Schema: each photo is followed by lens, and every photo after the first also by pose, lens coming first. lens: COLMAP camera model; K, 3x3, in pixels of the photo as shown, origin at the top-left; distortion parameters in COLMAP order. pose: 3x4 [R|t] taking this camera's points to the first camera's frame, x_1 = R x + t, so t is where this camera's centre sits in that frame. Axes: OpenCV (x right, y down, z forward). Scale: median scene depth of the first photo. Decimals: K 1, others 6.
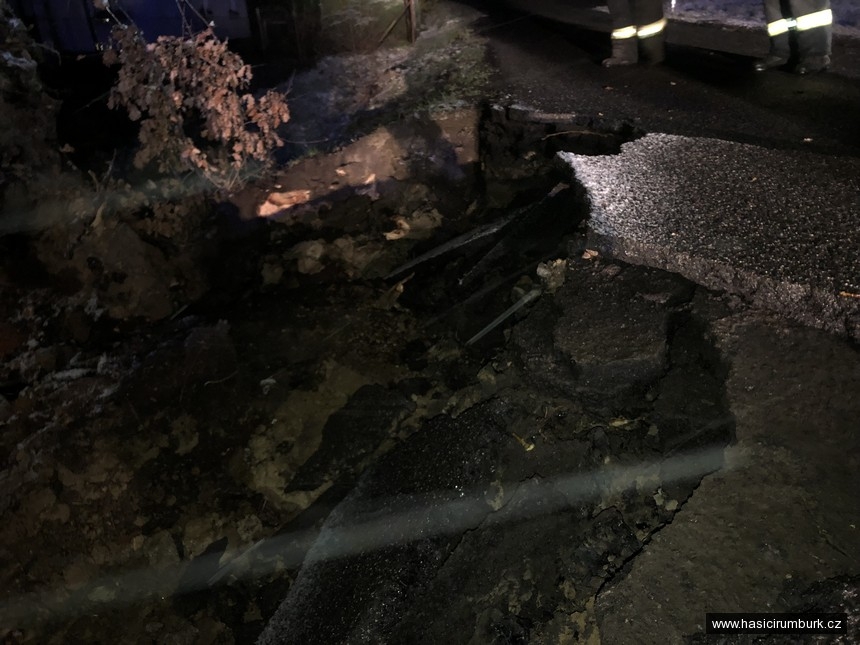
lens RADIAL K [[710.4, 0, 430.0], [0, 710.4, 322.5], [0, 0, 1]] dist [0.116285, -0.000775]
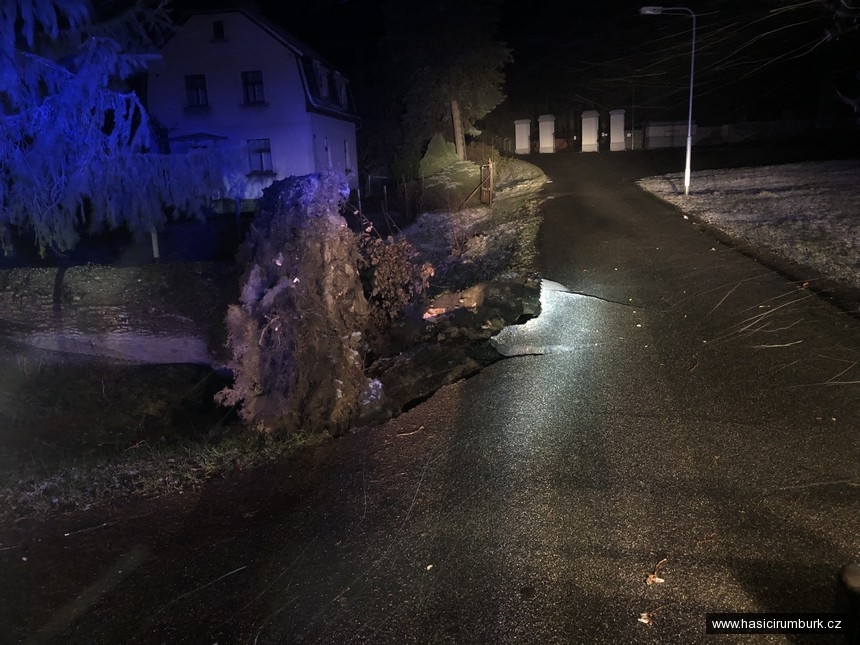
lens RADIAL K [[710.4, 0, 430.0], [0, 710.4, 322.5], [0, 0, 1]] dist [0.116285, -0.000775]
pose [[0.994142, 0.060670, -0.089452, -0.015936], [-0.075288, 0.982504, -0.170344, 0.236204], [0.077552, 0.176081, 0.981316, -1.152637]]
